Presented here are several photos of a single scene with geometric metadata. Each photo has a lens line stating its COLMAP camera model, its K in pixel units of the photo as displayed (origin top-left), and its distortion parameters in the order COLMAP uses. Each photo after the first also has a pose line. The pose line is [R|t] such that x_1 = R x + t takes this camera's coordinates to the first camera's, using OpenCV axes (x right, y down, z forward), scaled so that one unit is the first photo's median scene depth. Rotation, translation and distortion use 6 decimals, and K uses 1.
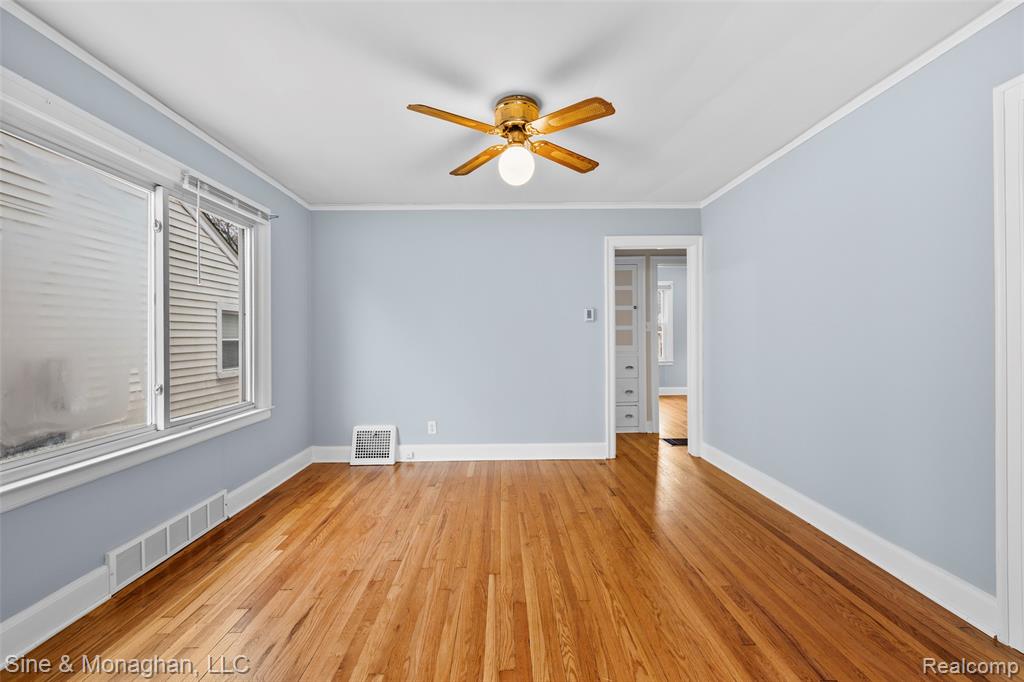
lens RADIAL K [[411.7, 0, 506.9], [0, 411.7, 336.3], [0, 0, 1]] dist [-0.000440, -0.000375]
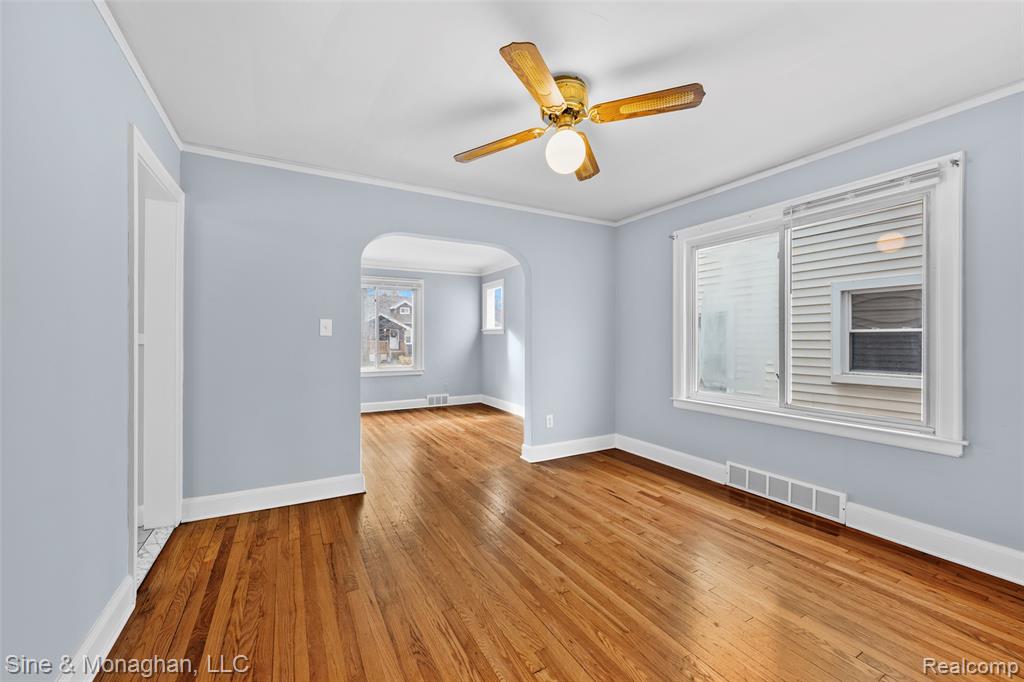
lens RADIAL K [[411.7, 0, 510.2], [0, 411.7, 339.0], [0, 0, 1]] dist [-0.000440, -0.000375]
pose [[-0.883670, 0.006871, -0.468059, 0.614562], [0.004622, 0.999972, 0.005952, -0.008096], [0.468087, 0.003096, -0.883677, 1.922675]]
